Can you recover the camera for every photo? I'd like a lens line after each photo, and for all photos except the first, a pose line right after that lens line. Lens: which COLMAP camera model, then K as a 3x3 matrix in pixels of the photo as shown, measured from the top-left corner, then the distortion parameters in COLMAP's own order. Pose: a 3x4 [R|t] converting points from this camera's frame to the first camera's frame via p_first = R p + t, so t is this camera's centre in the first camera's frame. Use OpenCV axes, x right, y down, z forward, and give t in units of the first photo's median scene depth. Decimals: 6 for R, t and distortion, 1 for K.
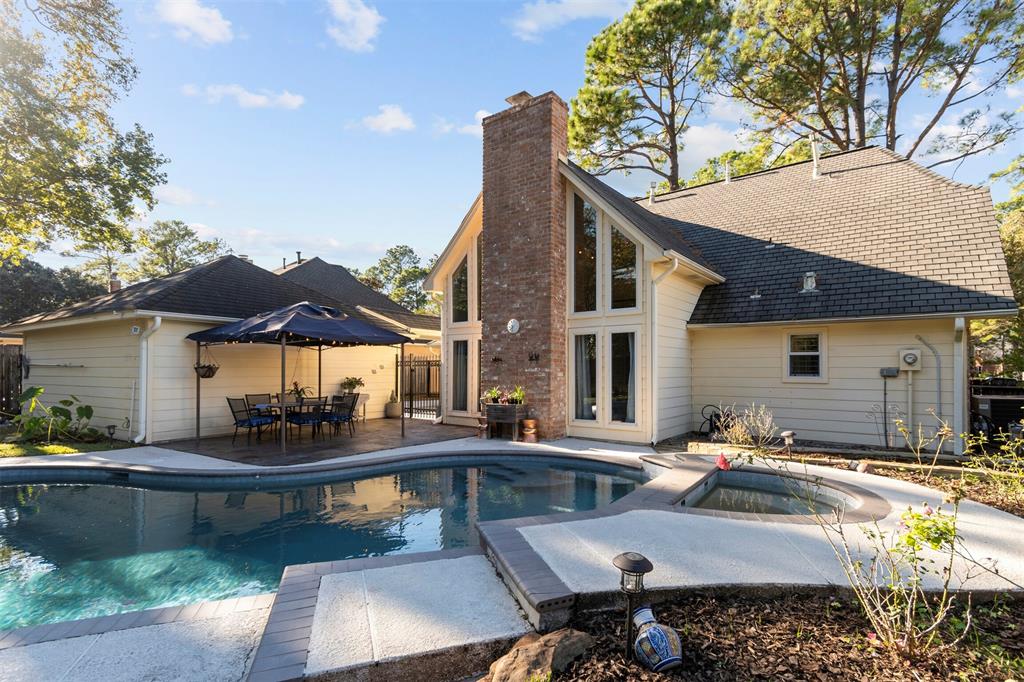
lens RADIAL K [[494.9, 0, 491.3], [0, 494.9, 365.3], [0, 0, 1]] dist [0.011606, 0.002883]
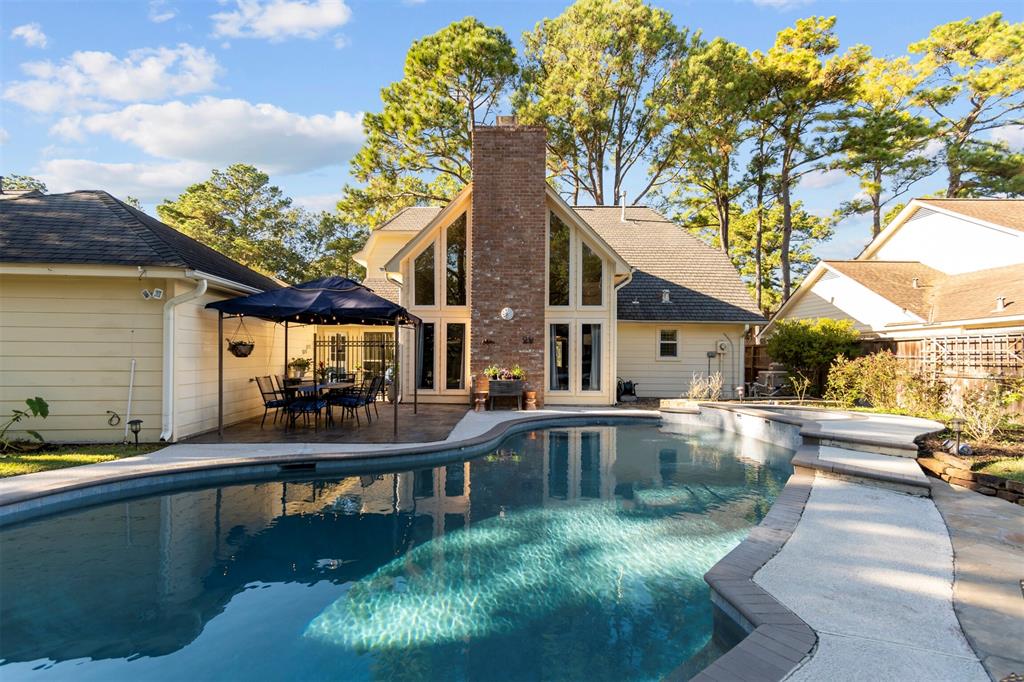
lens RADIAL K [[494.9, 0, 498.6], [0, 494.9, 354.9], [0, 0, 1]] dist [0.011606, 0.002883]
pose [[0.799666, 0.004297, 0.600430, -0.700843], [-0.011863, 0.999892, 0.008643, 0.008878], [-0.600328, -0.014035, 0.799631, 0.072630]]
